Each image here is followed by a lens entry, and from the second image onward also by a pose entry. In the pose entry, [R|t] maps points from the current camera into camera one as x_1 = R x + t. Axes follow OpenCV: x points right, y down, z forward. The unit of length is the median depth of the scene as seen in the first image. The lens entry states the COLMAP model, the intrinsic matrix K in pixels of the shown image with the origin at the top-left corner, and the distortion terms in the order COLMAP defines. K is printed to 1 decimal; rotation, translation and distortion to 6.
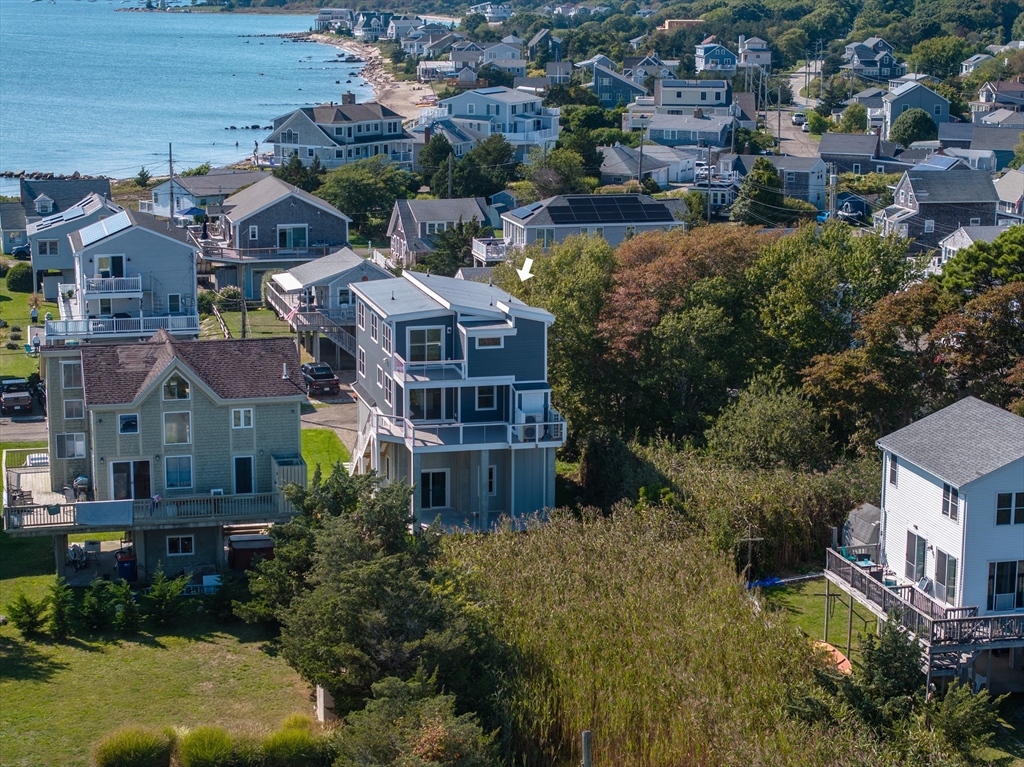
lens RADIAL K [[2057.1, 0, 512.0], [0, 2057.1, 383.5], [0, 0, 1]] dist [-0.145416, 0.804775]
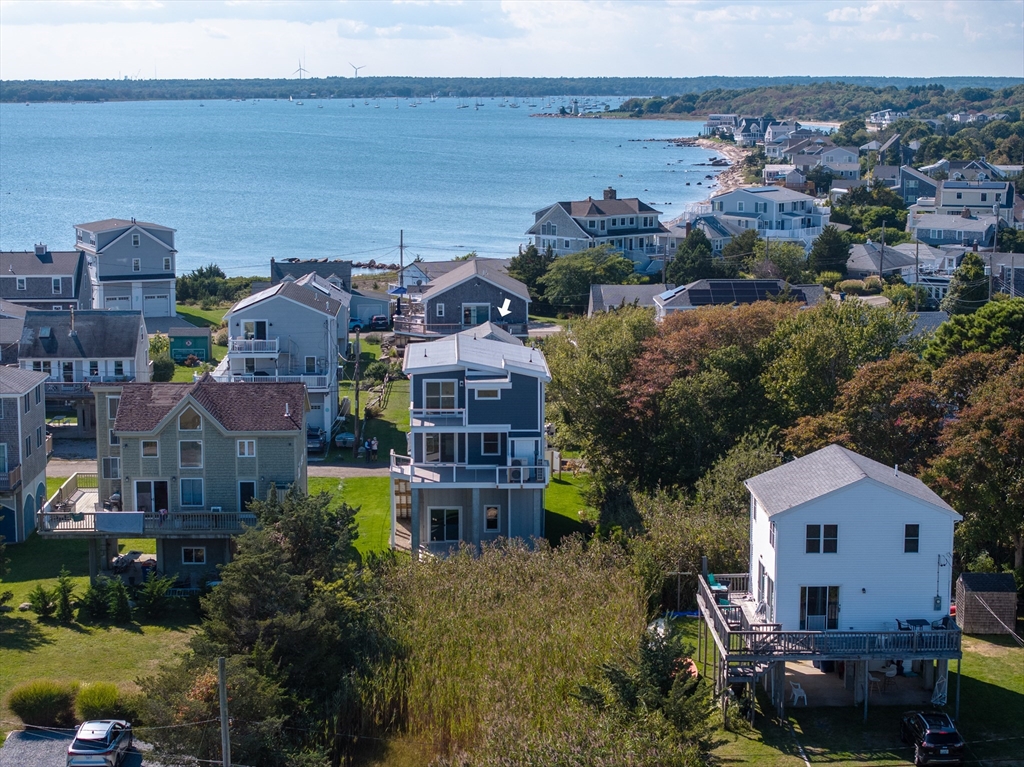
lens RADIAL K [[2057.1, 0, 512.0], [0, 2057.1, 383.5], [0, 0, 1]] dist [-0.145416, 0.804775]
pose [[0.978592, 0.027319, -0.203989, 0.213064], [-0.037740, 0.998164, -0.047370, 0.024987], [0.202321, 0.054054, 0.977826, -0.094972]]
